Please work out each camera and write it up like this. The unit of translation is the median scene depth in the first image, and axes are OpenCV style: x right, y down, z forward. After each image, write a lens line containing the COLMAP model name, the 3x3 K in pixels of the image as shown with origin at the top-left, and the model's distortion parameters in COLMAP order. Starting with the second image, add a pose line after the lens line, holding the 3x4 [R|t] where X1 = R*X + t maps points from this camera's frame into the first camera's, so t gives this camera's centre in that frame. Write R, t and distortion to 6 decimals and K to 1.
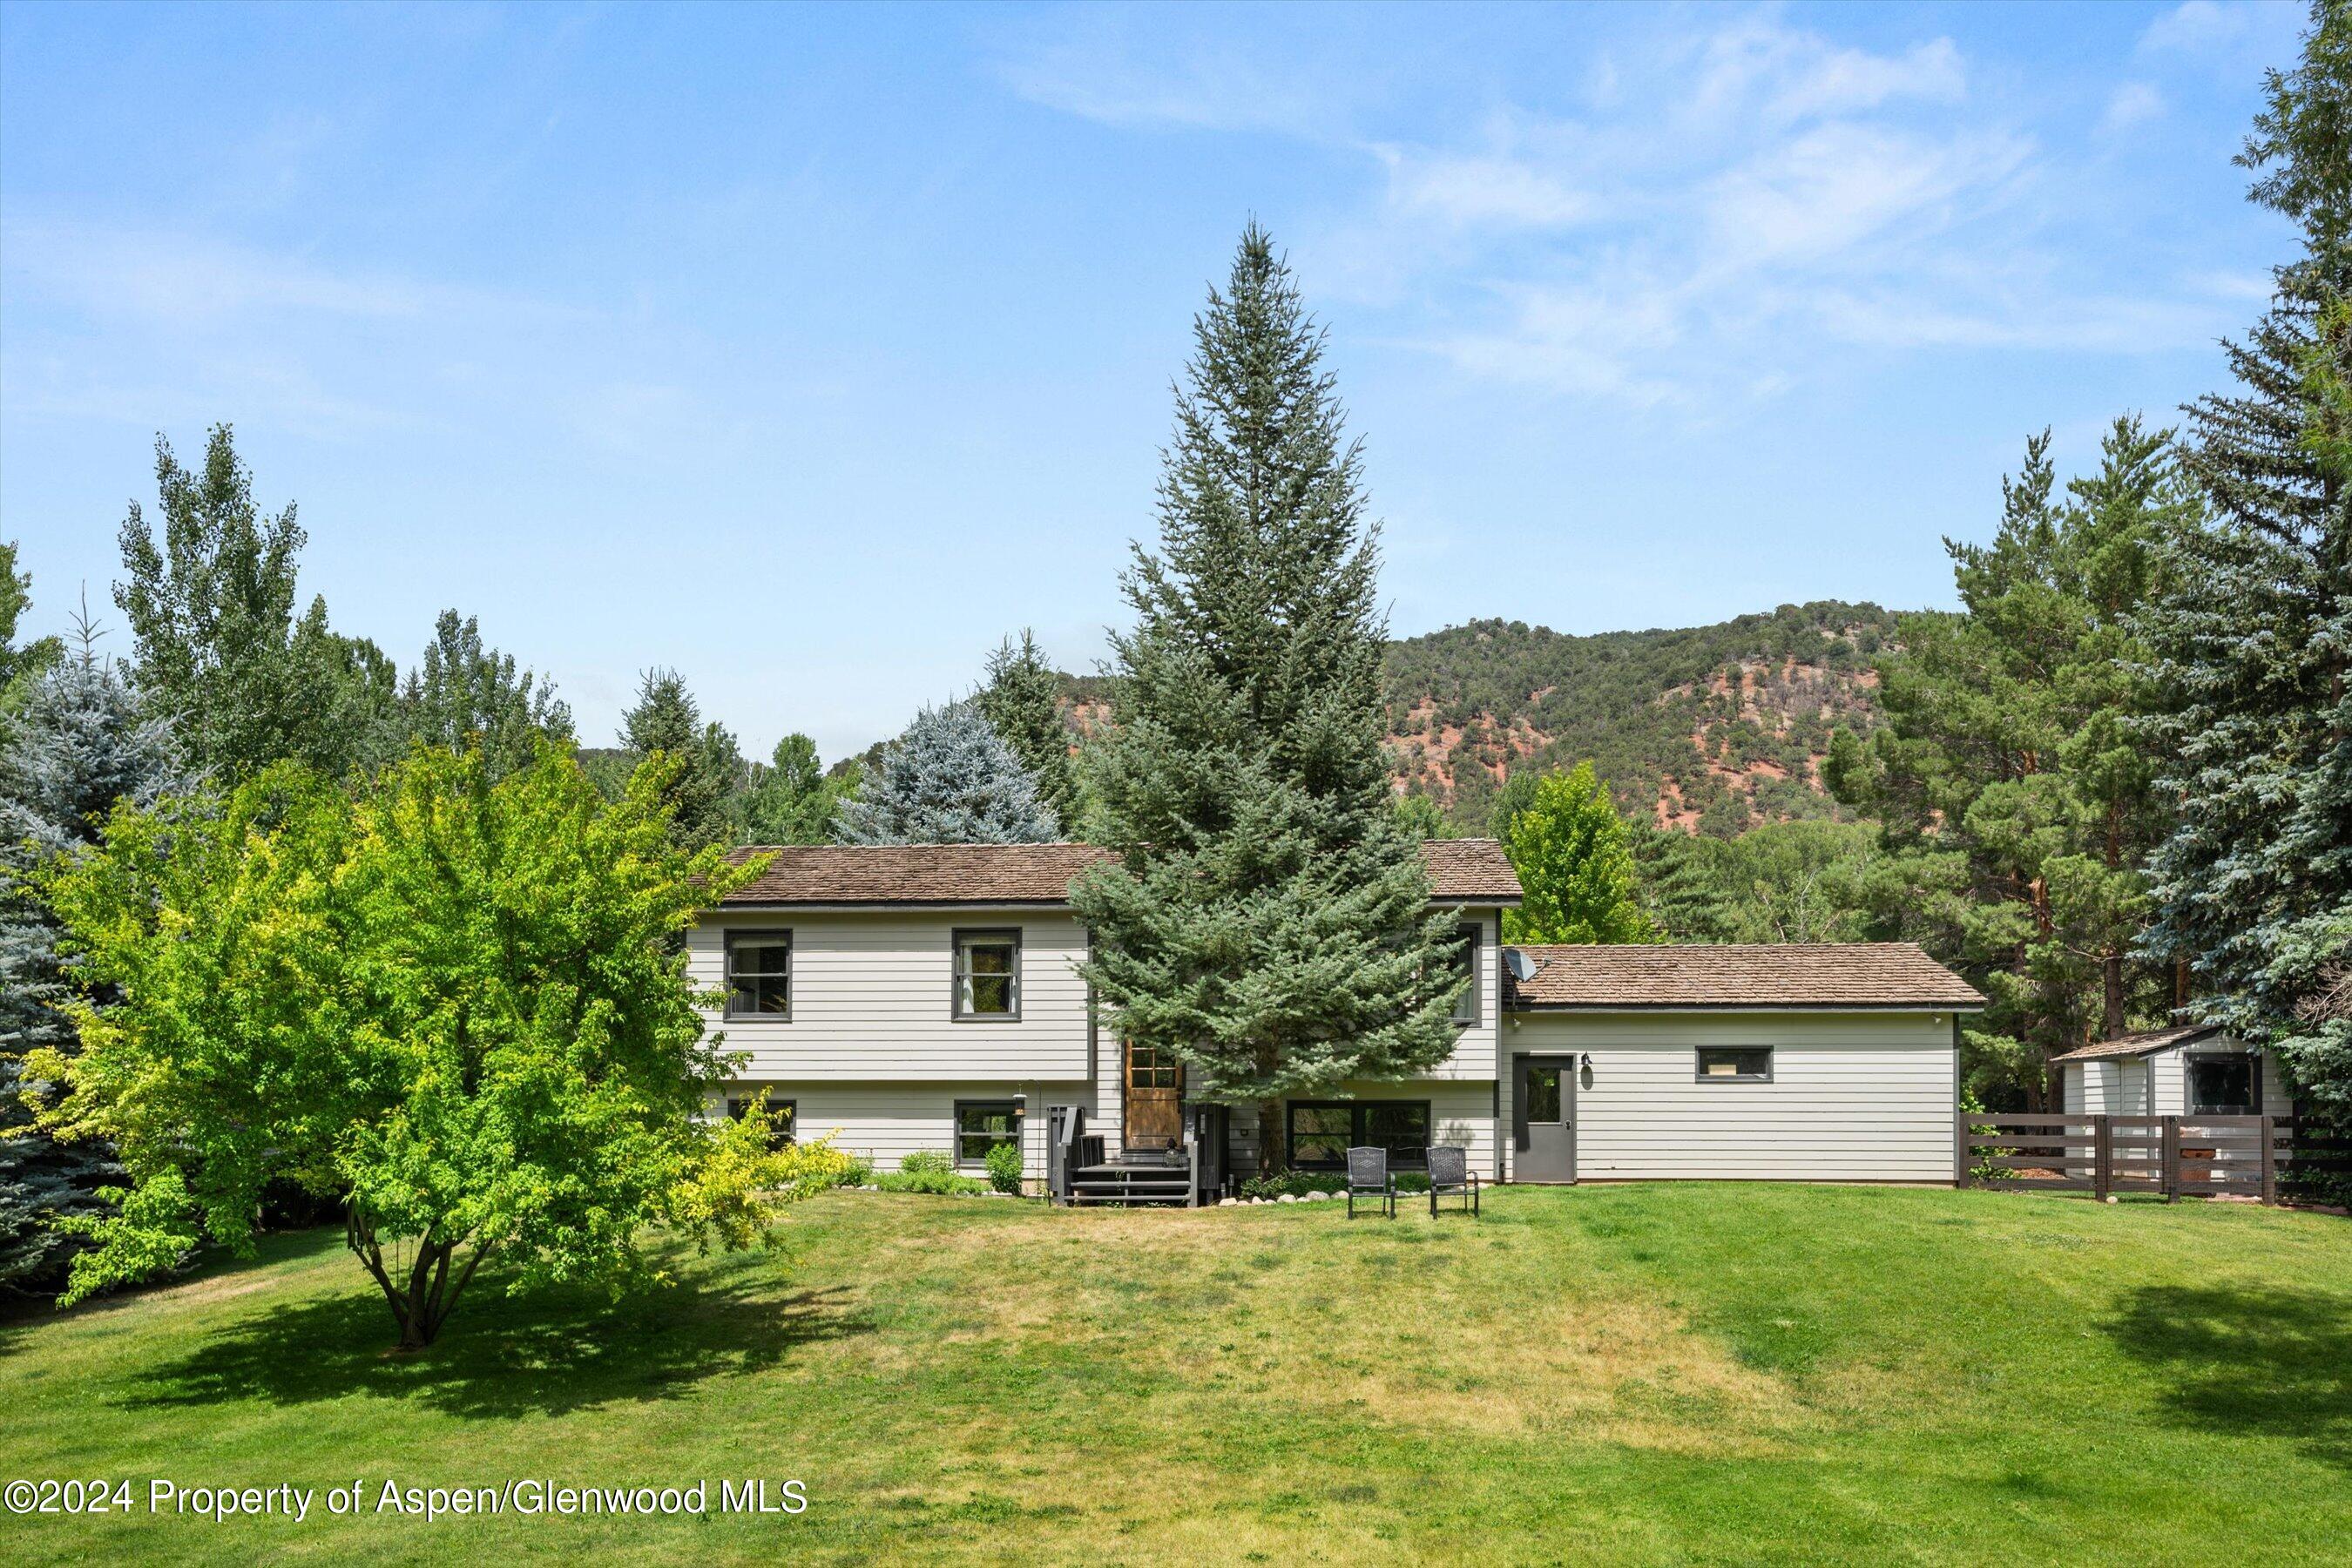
lens RADIAL K [[1937.0, 0, 1176.0], [0, 1937.0, 784.0], [0, 0, 1]] dist [-0.001105, -0.006961]
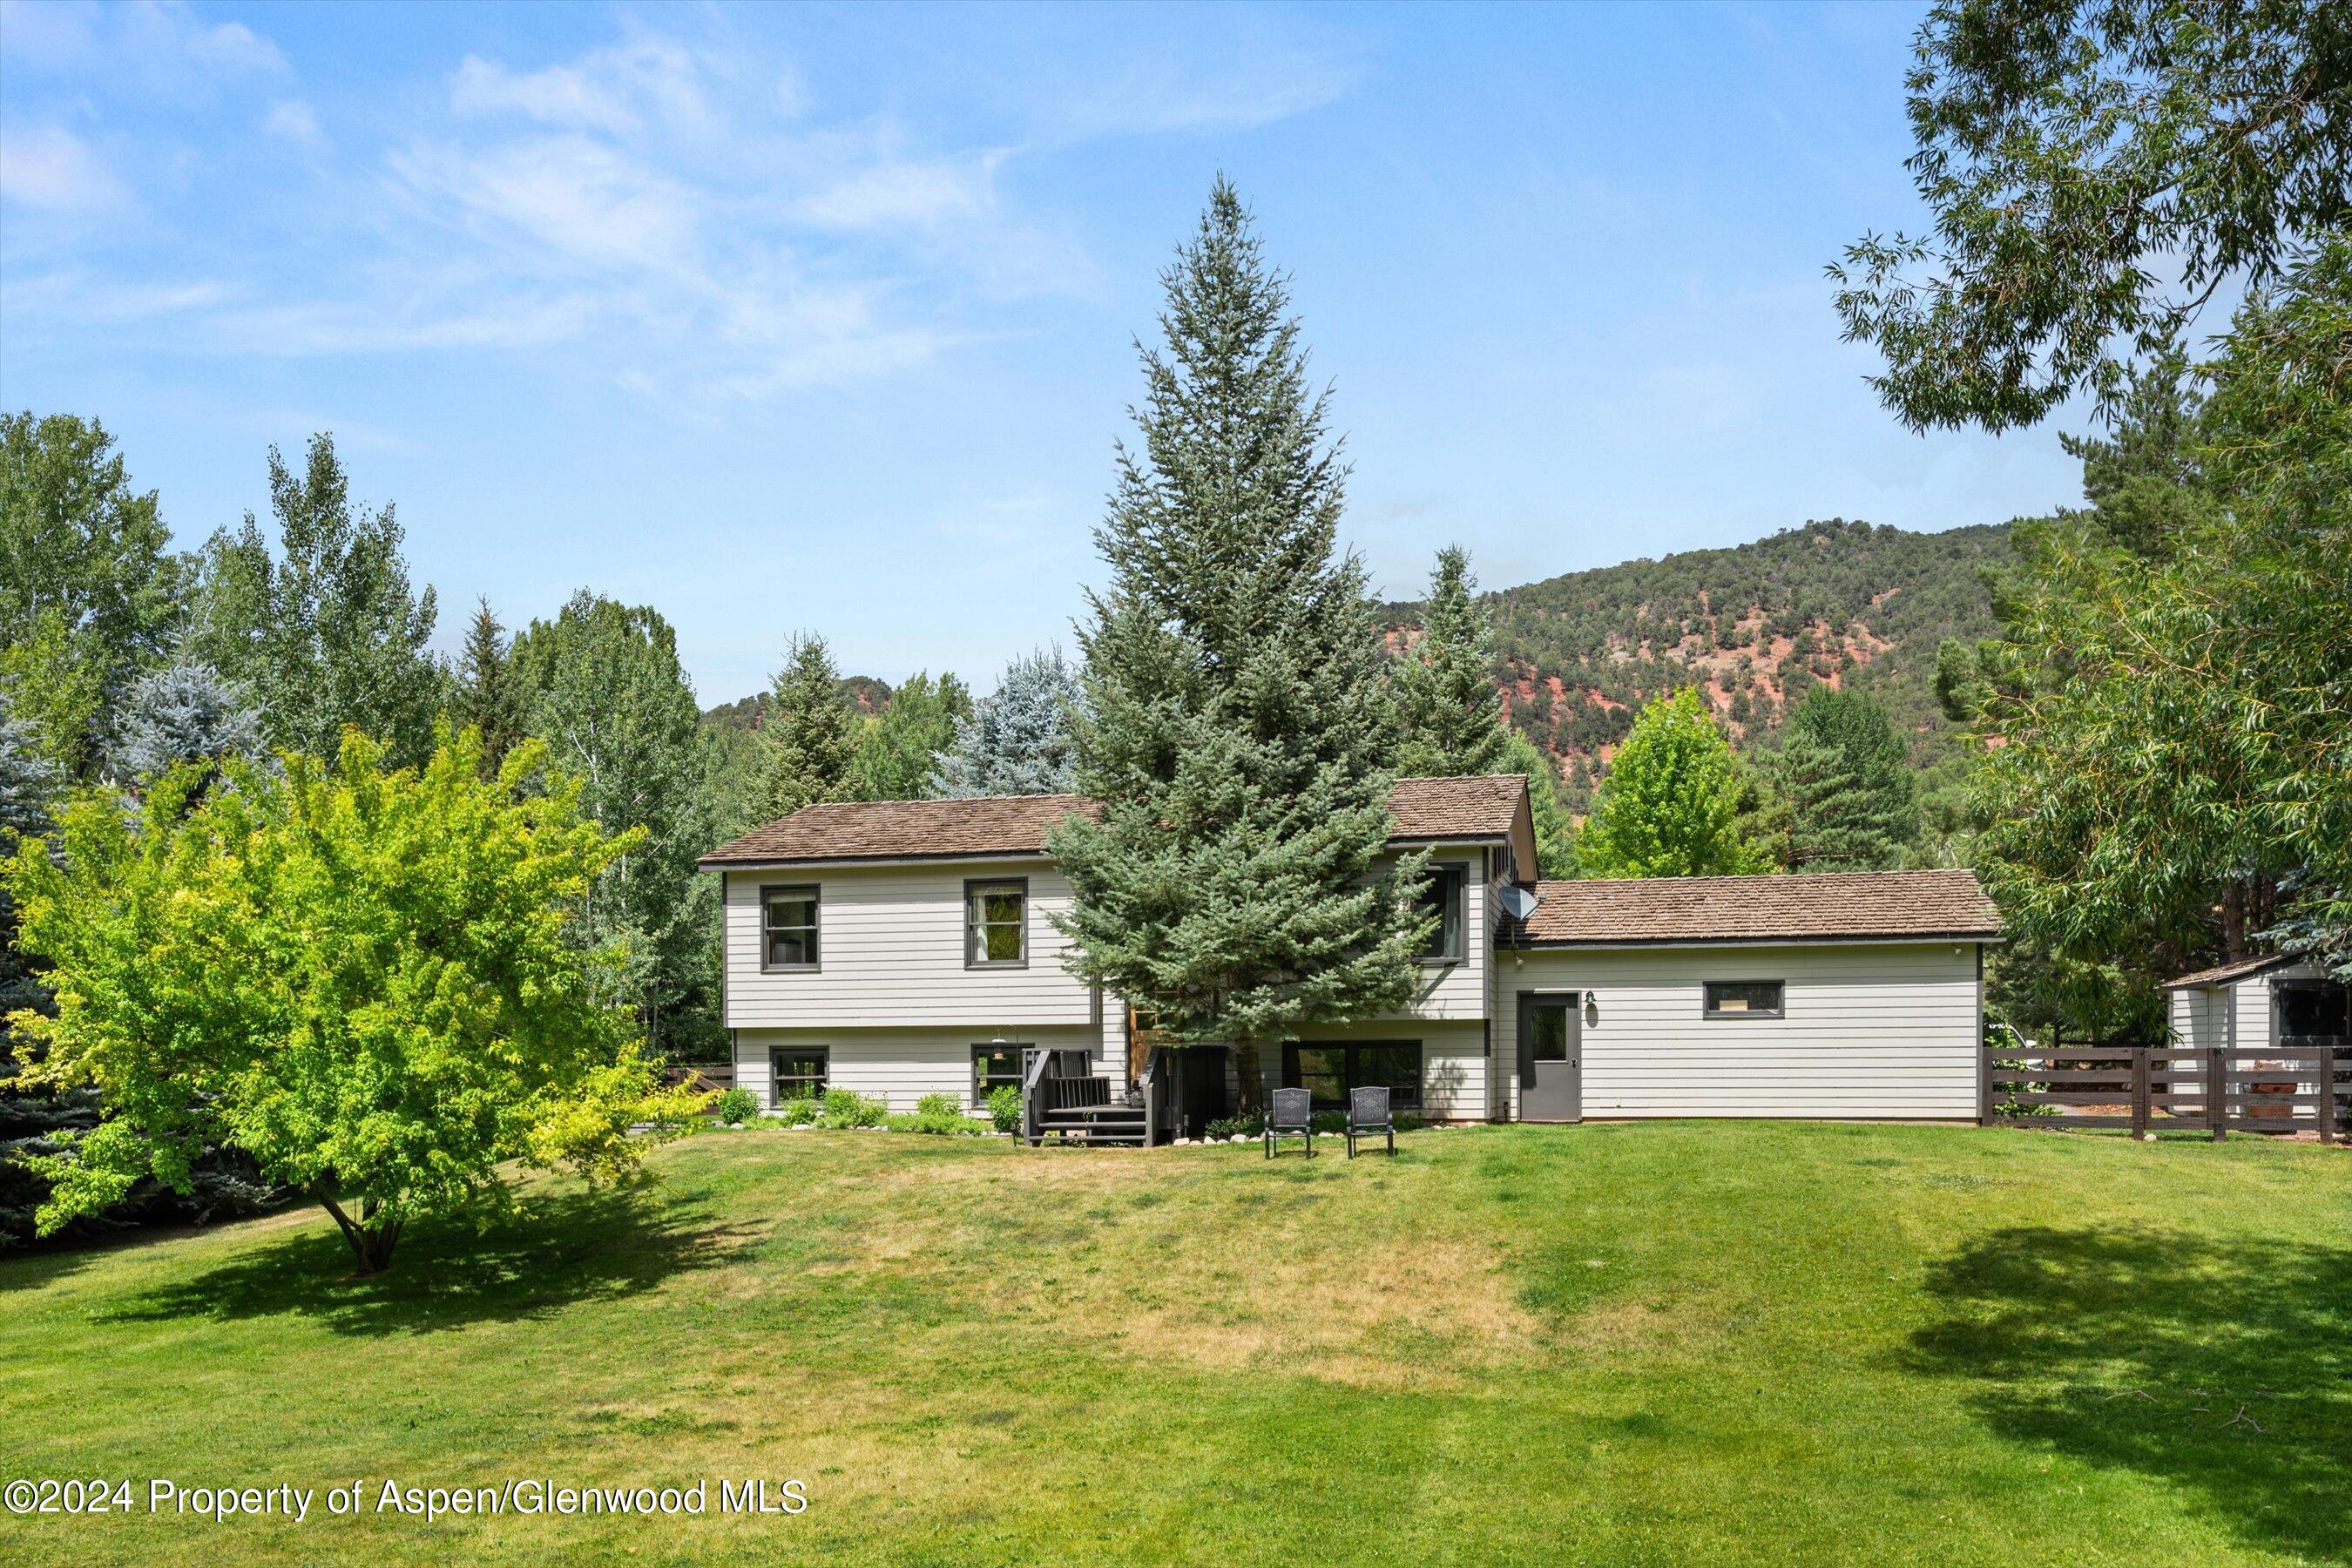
lens RADIAL K [[1973.2, 0, 1176.0], [0, 1973.2, 784.0], [0, 0, 1]] dist [-0.006473, 0.003950]
pose [[0.983807, -0.033011, -0.176167, 0.187054], [0.039316, 0.998701, 0.032422, -0.006713], [0.174868, -0.038823, 0.983826, -0.019349]]
